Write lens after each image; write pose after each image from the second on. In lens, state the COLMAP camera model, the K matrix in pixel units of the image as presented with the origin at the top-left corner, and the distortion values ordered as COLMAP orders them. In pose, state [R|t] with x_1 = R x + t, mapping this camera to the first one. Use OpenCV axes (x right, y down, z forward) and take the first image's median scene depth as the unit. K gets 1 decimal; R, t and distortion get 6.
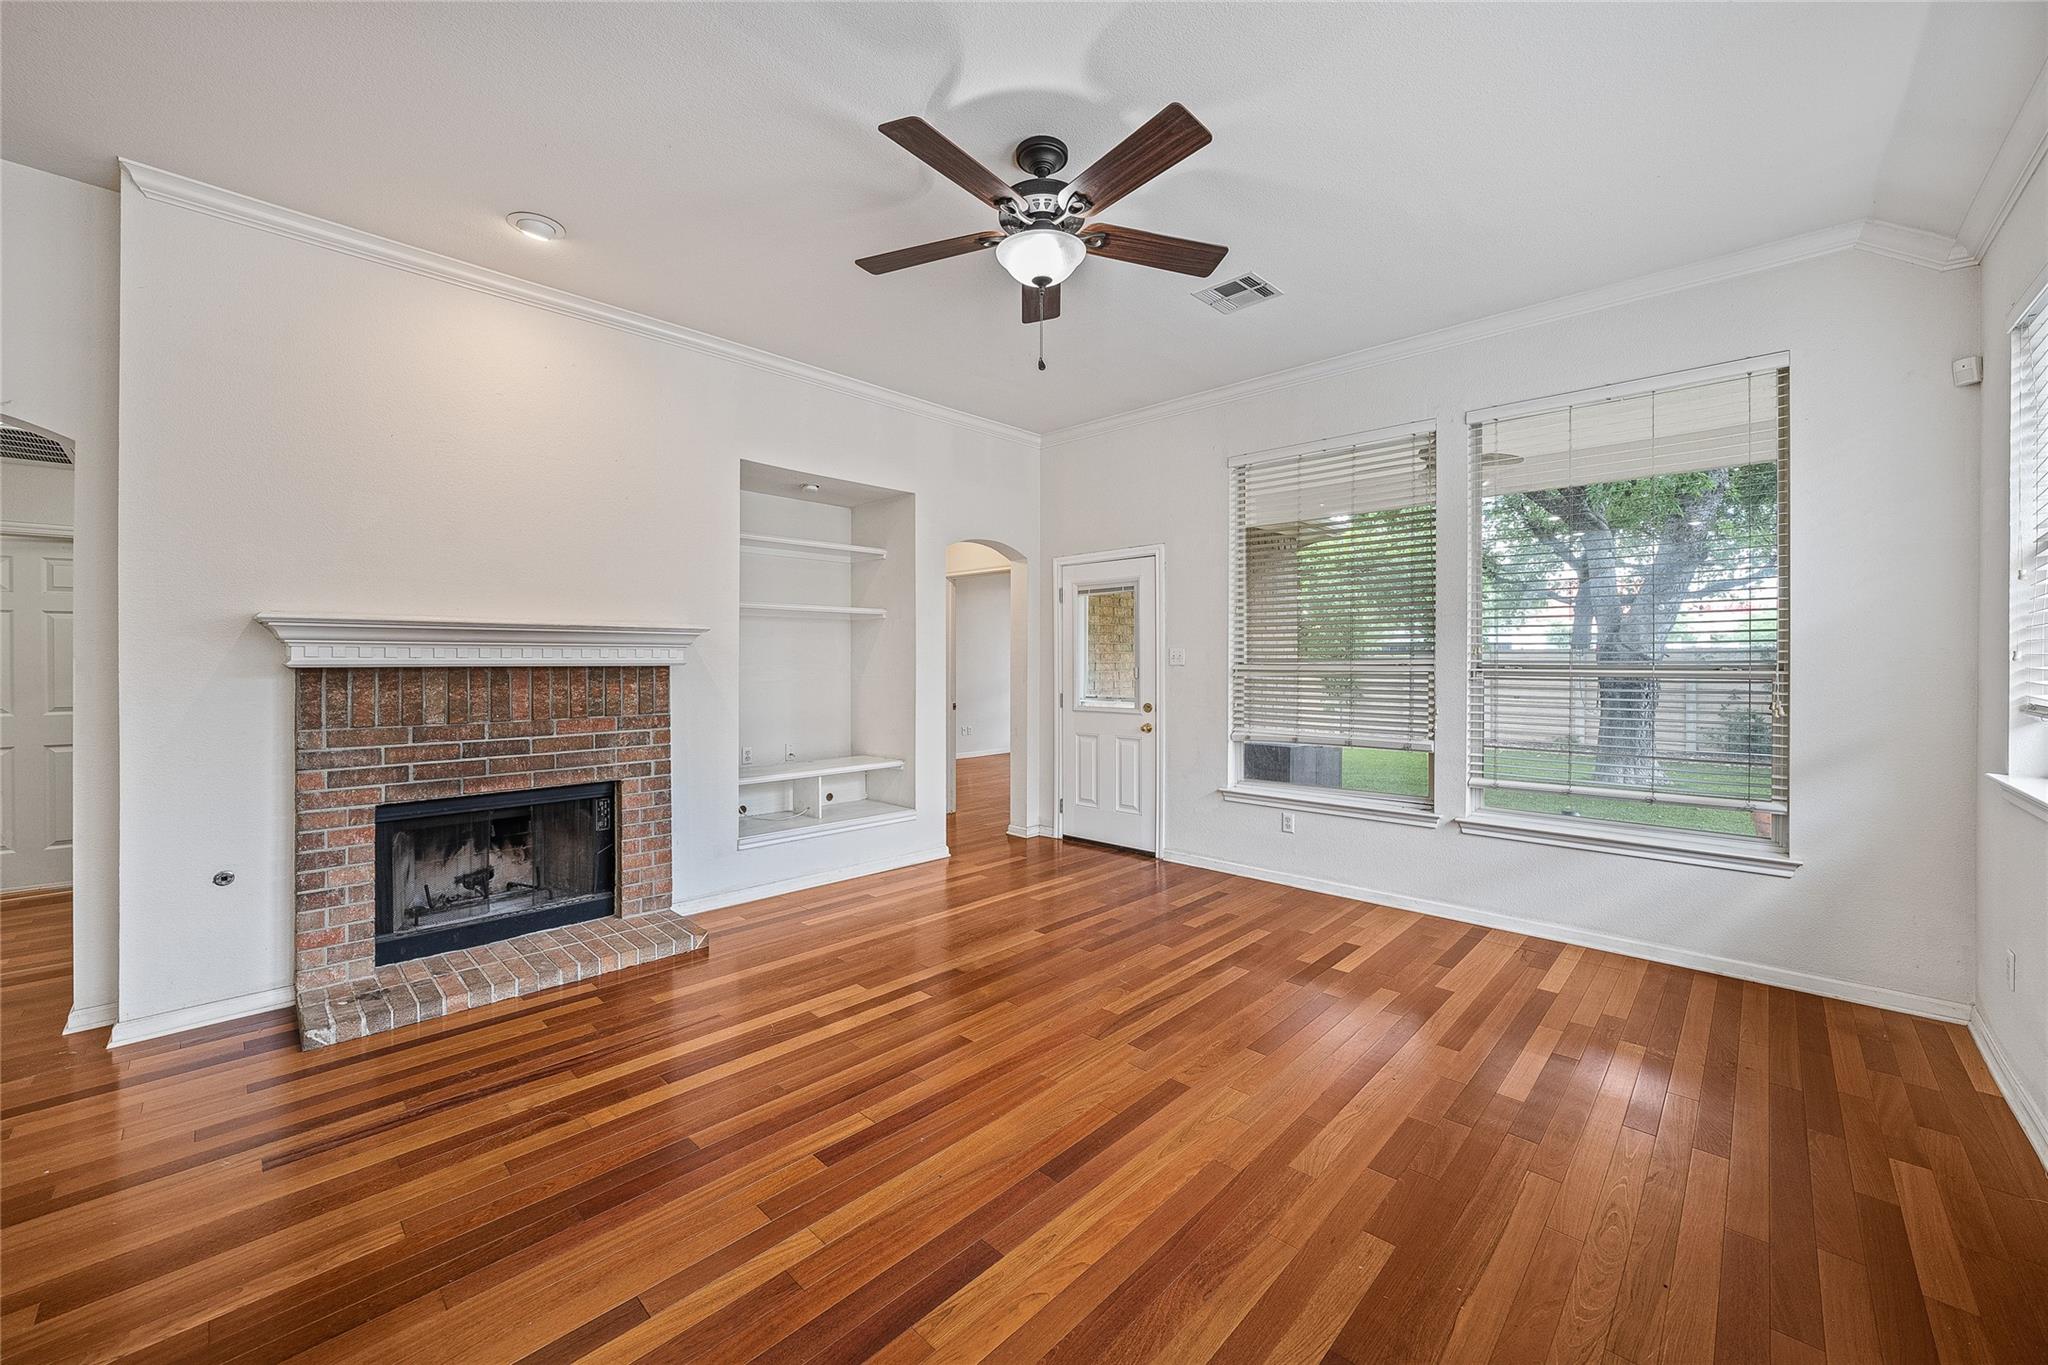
lens RADIAL K [[755.0, 0, 1012.2], [0, 755.0, 679.4], [0, 0, 1]] dist [-0.007462, -0.000060]
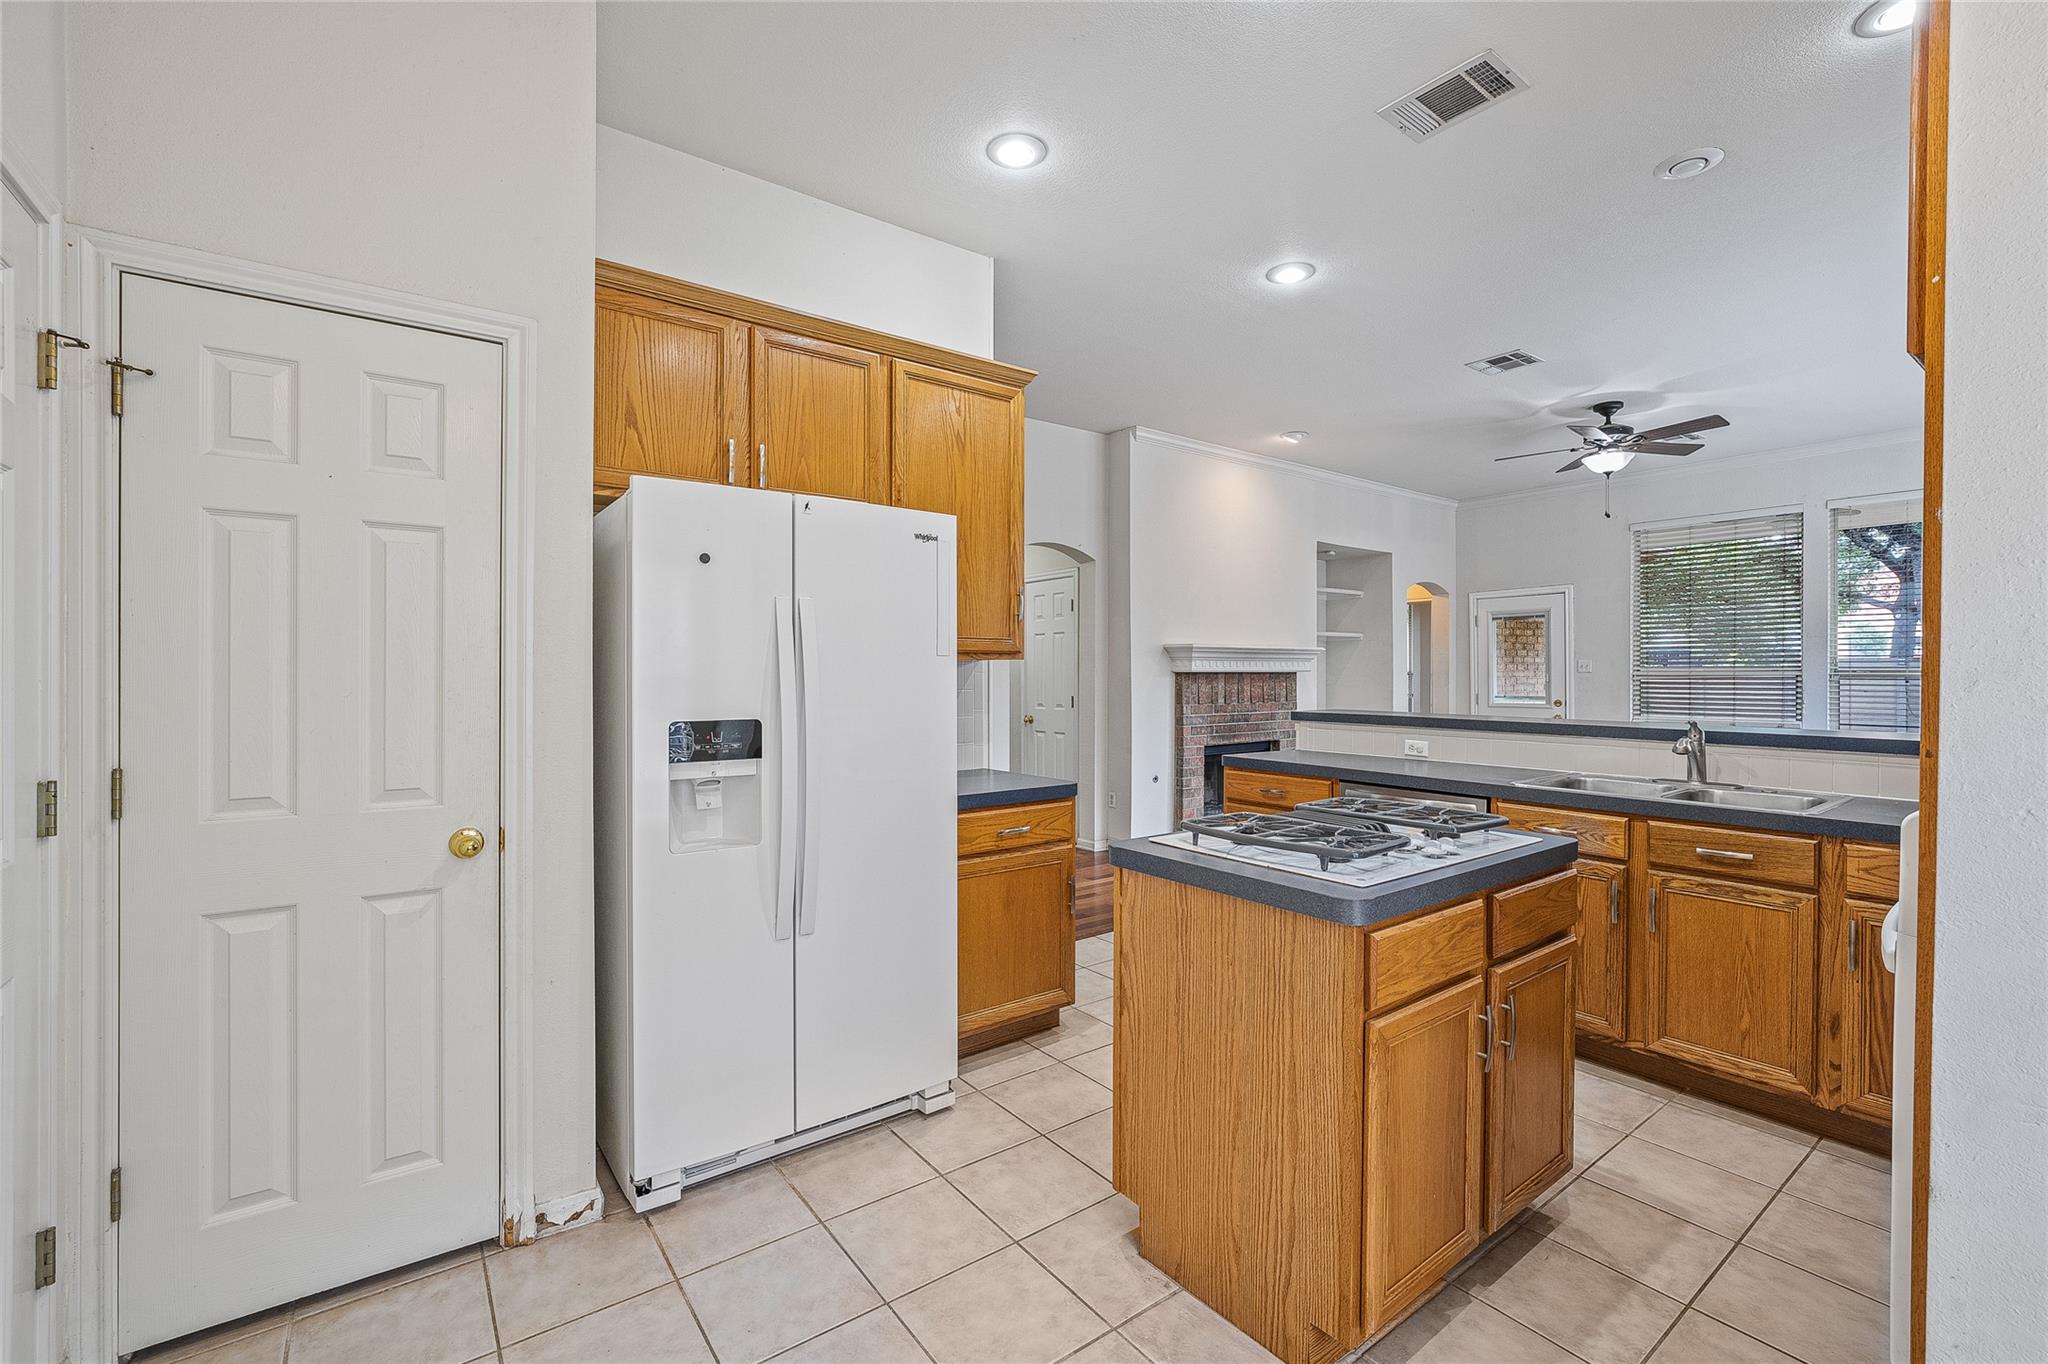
lens RADIAL K [[877.4, 0, 1035.8], [0, 877.4, 673.1], [0, 0, 1]] dist [-0.001296, 0.000196]
pose [[0.991698, -0.002708, -0.128561, -0.721582], [-0.000784, 0.999632, -0.027103, 0.034016], [0.128587, 0.026979, 0.991331, -0.904883]]
